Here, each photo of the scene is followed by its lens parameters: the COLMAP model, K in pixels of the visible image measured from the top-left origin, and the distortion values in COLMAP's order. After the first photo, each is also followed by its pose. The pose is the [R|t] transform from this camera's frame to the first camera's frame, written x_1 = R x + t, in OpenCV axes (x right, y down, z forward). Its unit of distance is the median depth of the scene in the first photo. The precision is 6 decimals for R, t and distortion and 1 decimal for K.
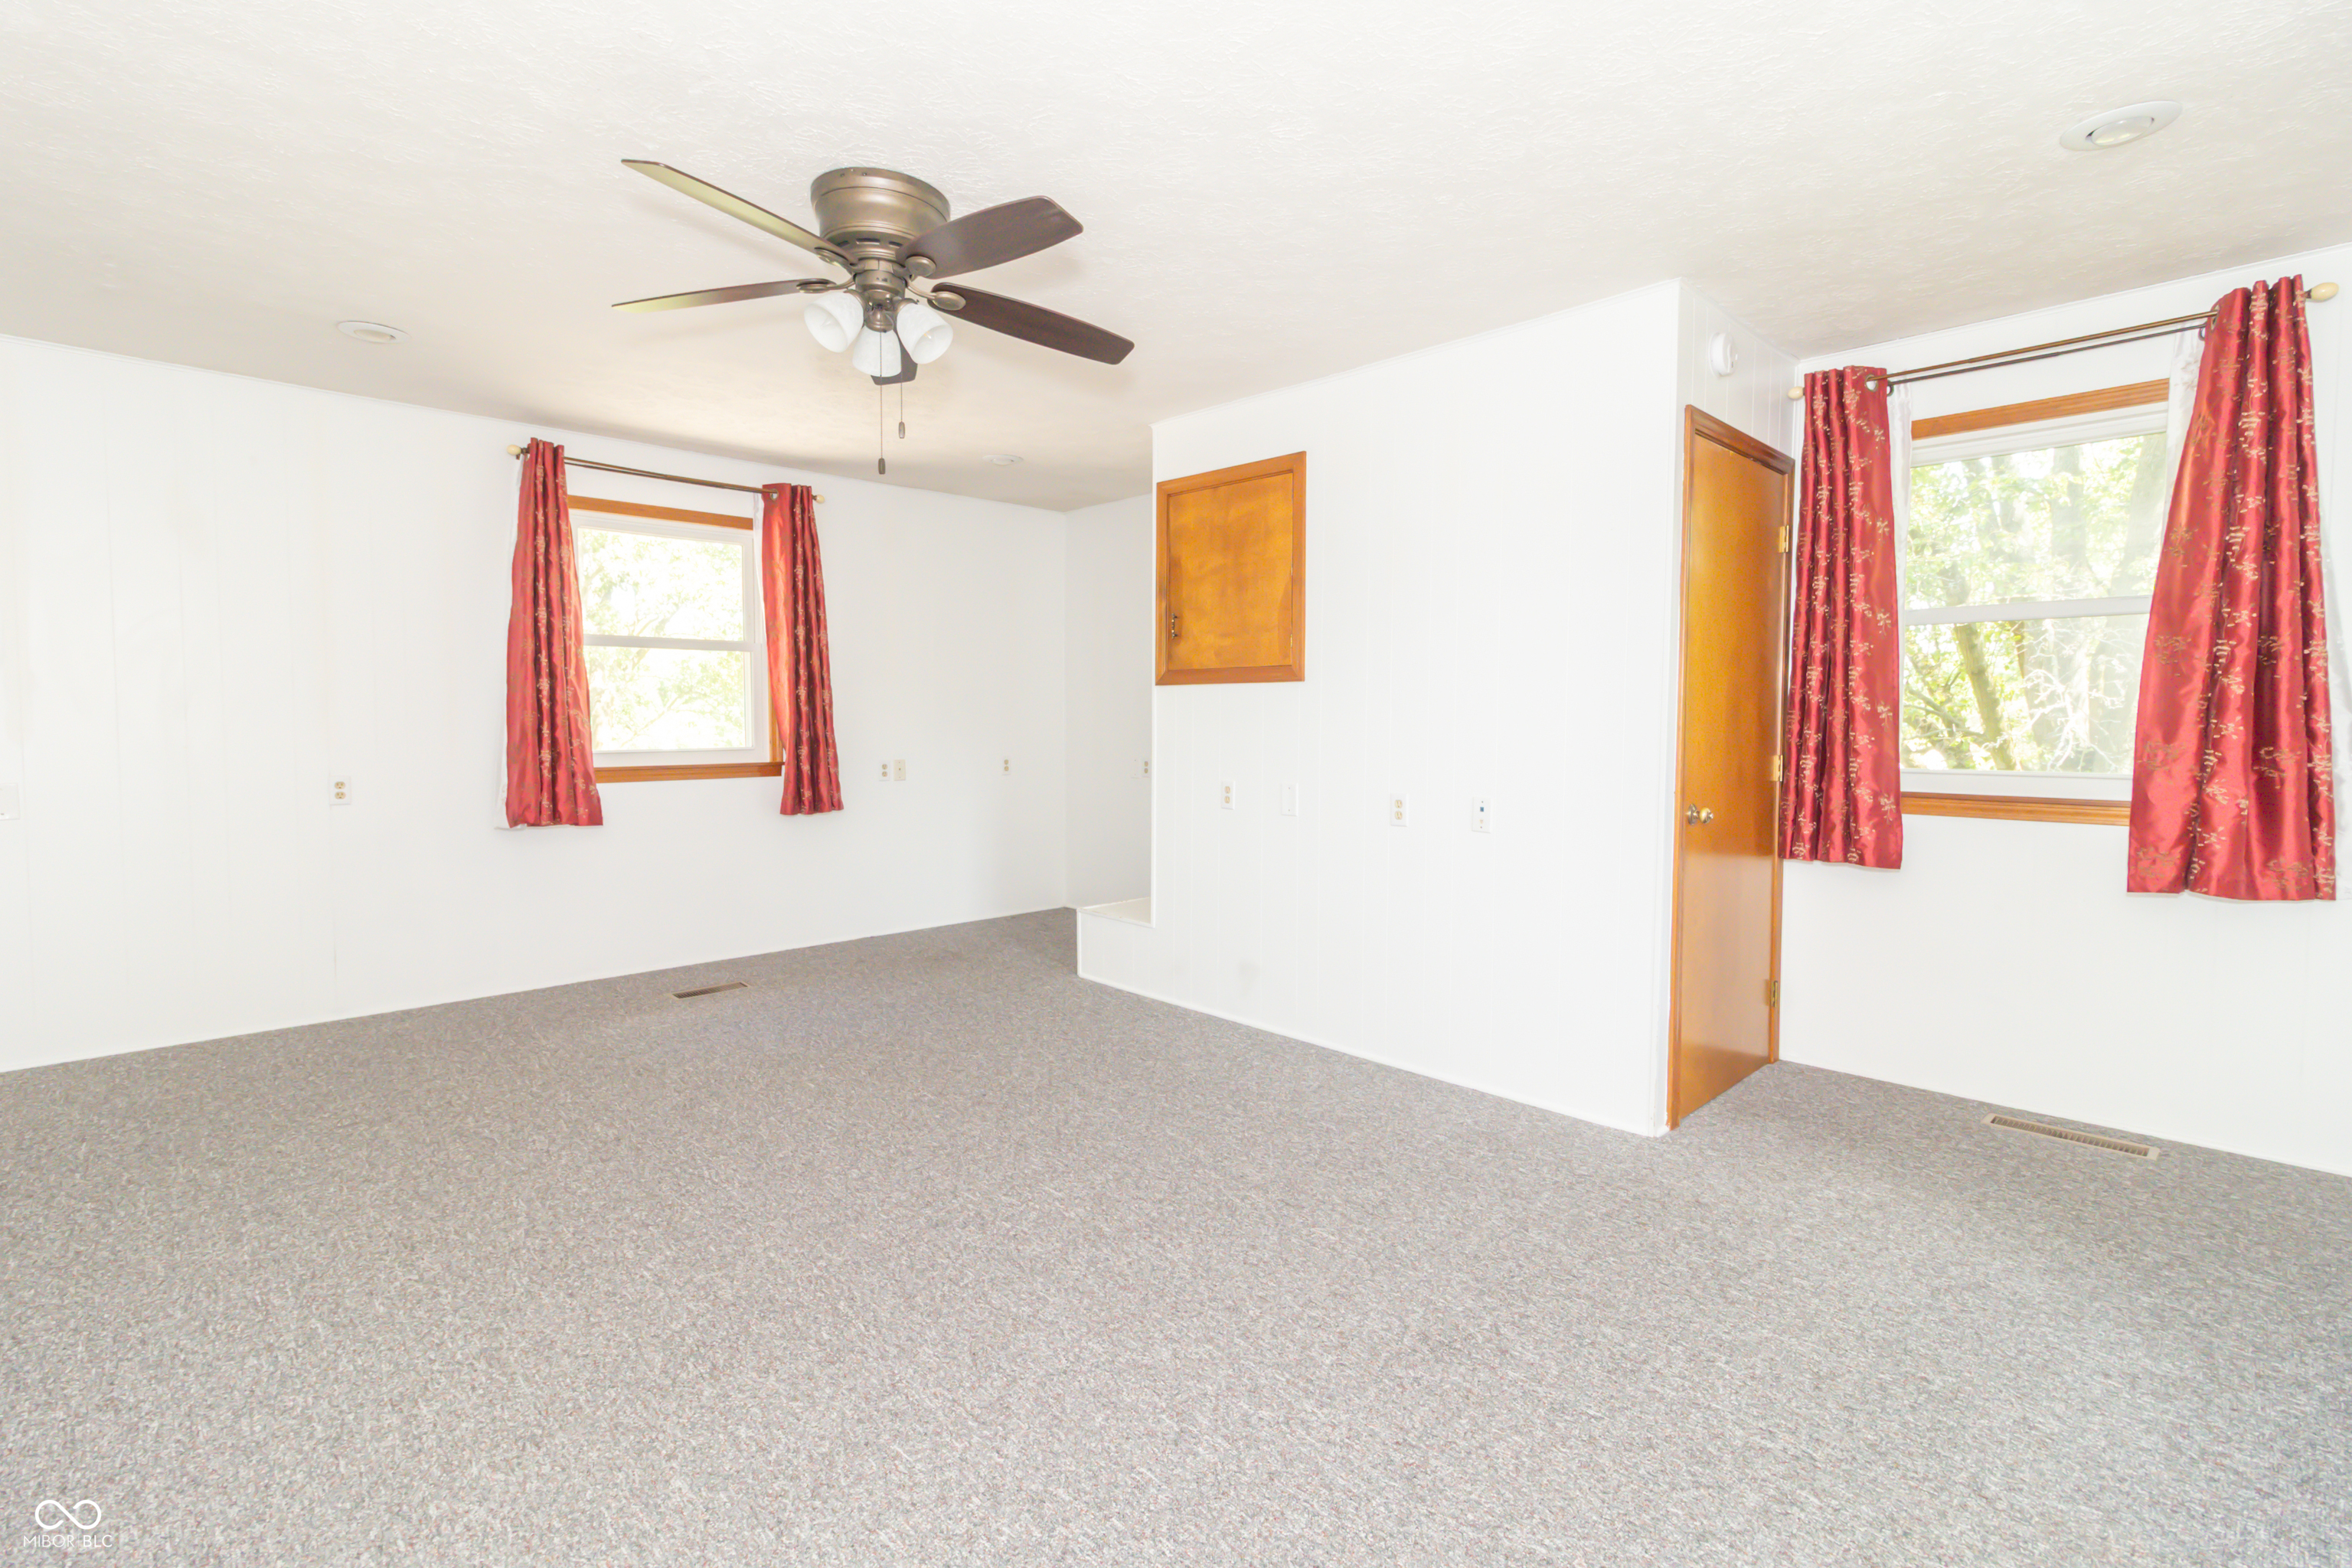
lens RADIAL K [[1095.3, 0, 1164.9], [0, 1095.3, 771.2], [0, 0, 1]] dist [0.002054, 0.000140]
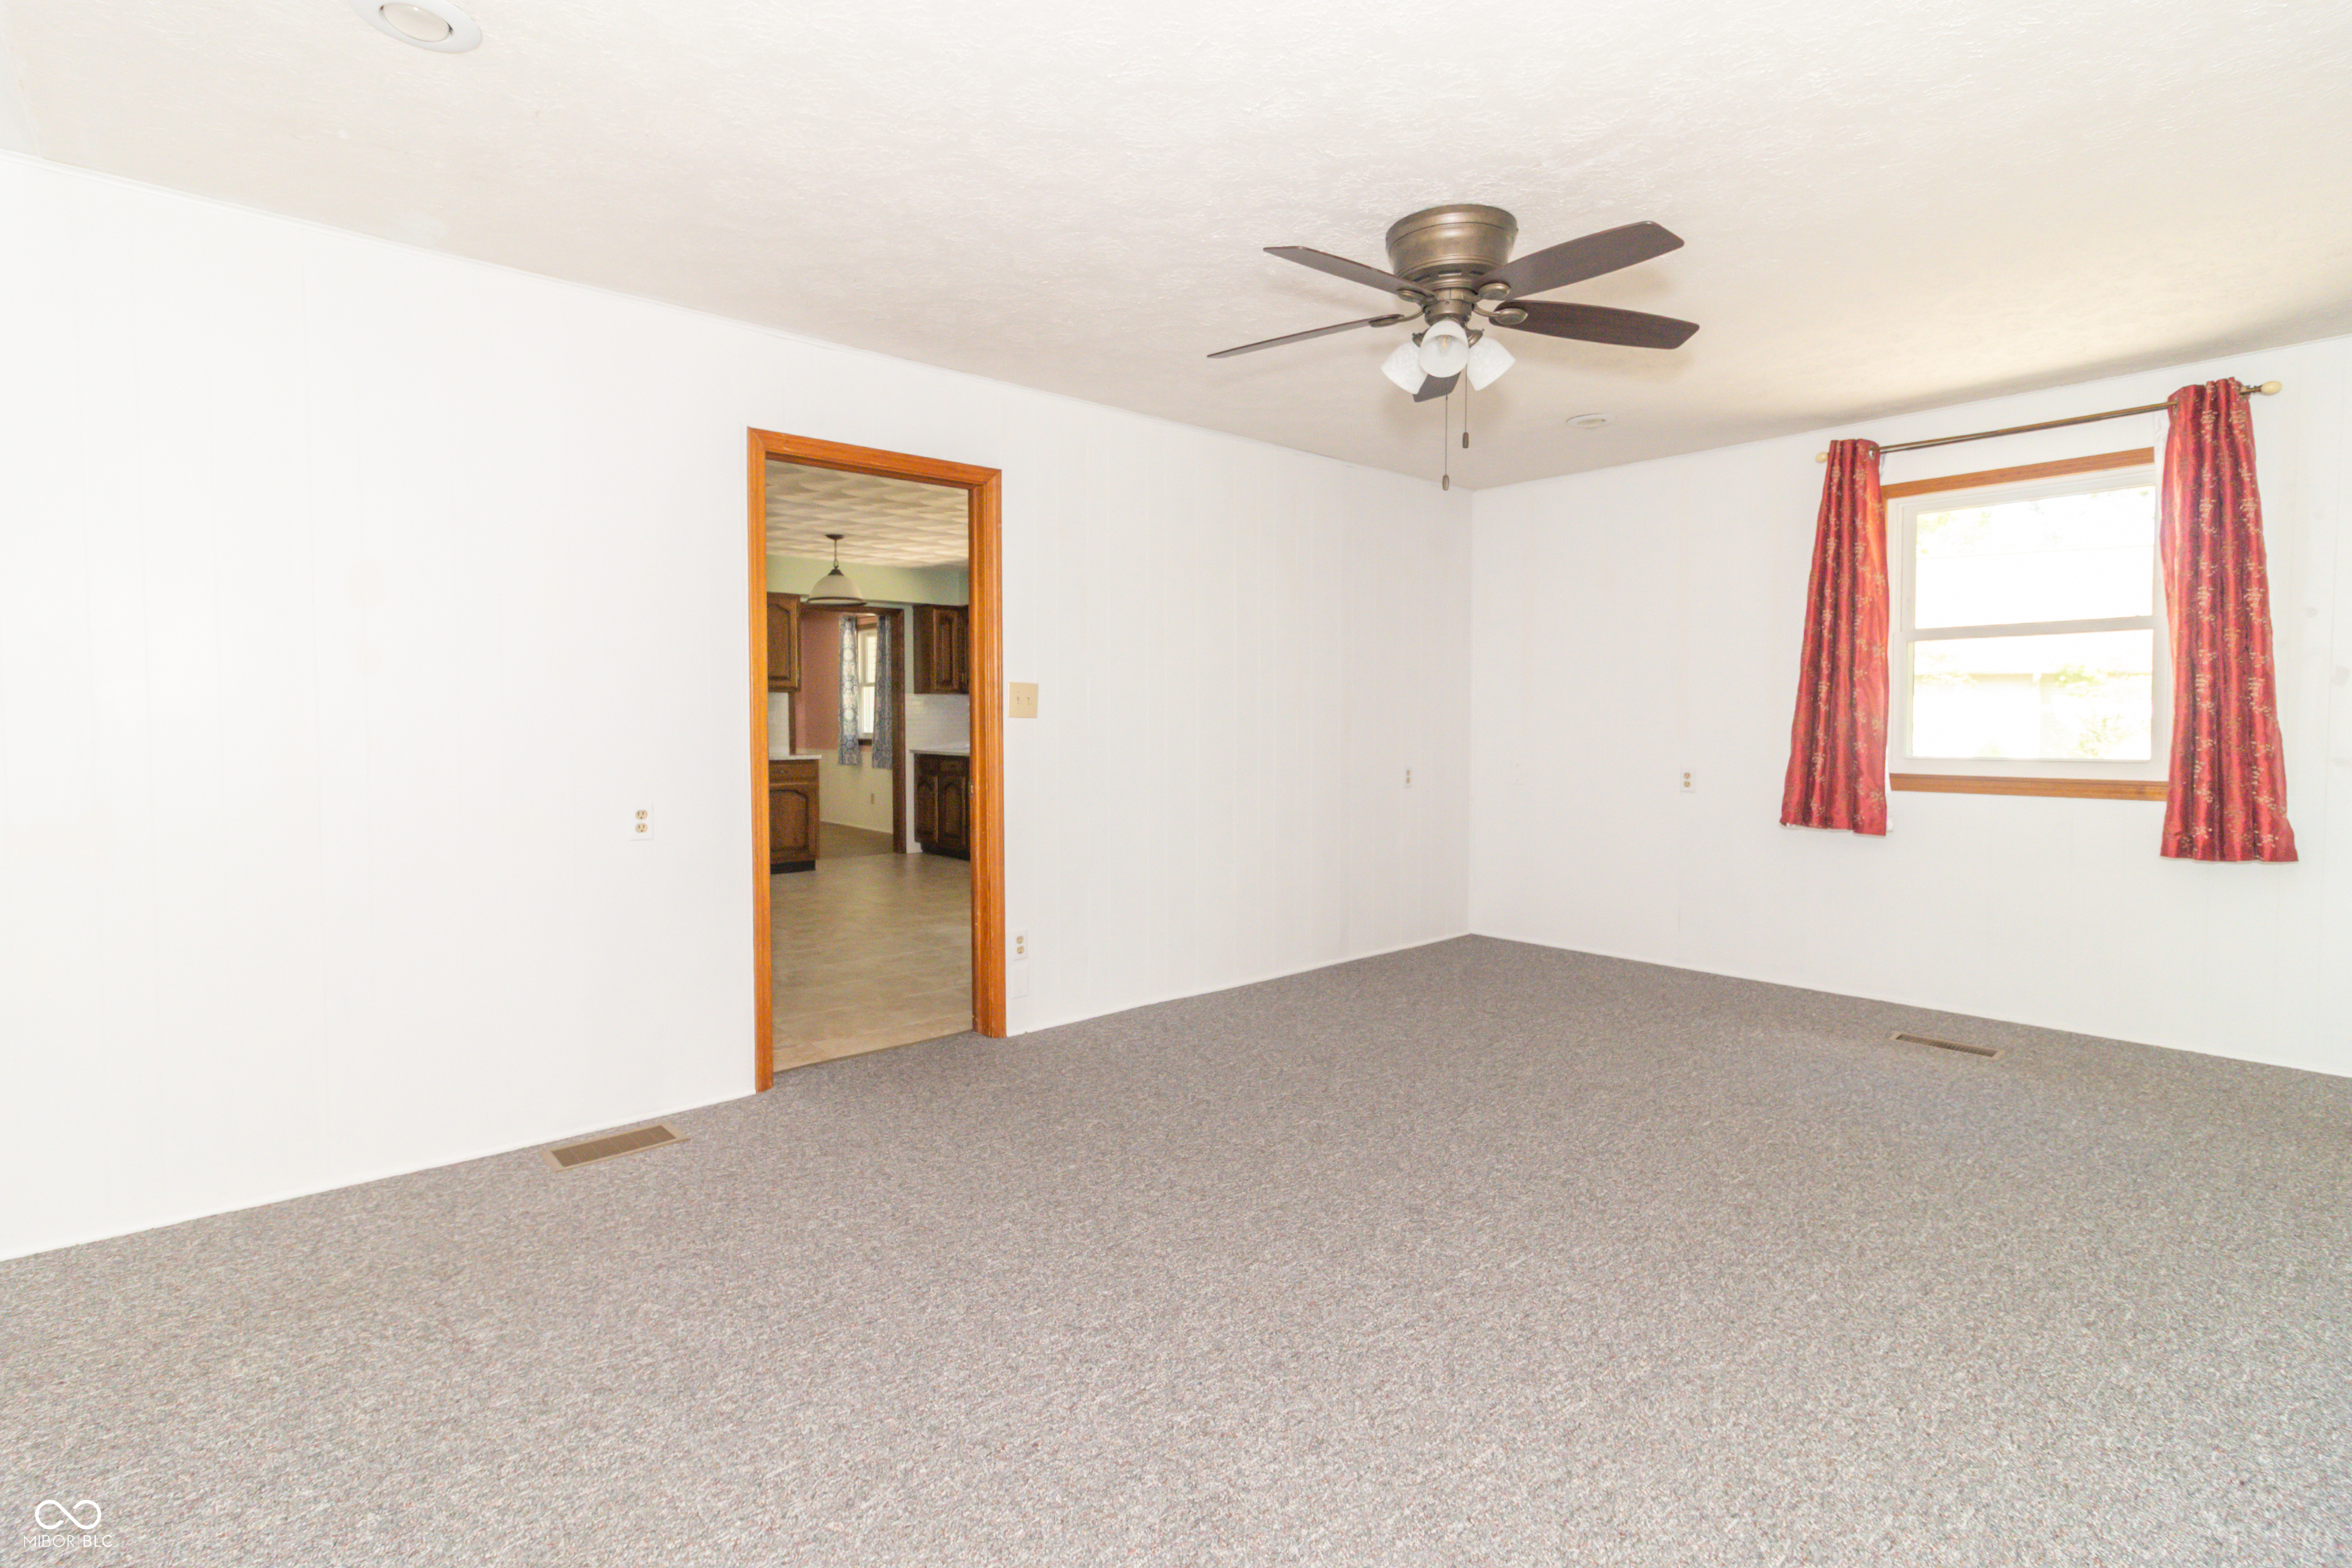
lens RADIAL K [[1127.6, 0, 1168.3], [0, 1127.6, 742.6], [0, 0, 1]] dist [0.002693, 0.000802]
pose [[-0.057223, 0.018002, -0.998199, 0.577139], [-0.047604, 0.998651, 0.020739, -0.024462], [0.997226, 0.048705, -0.056288, 0.543250]]
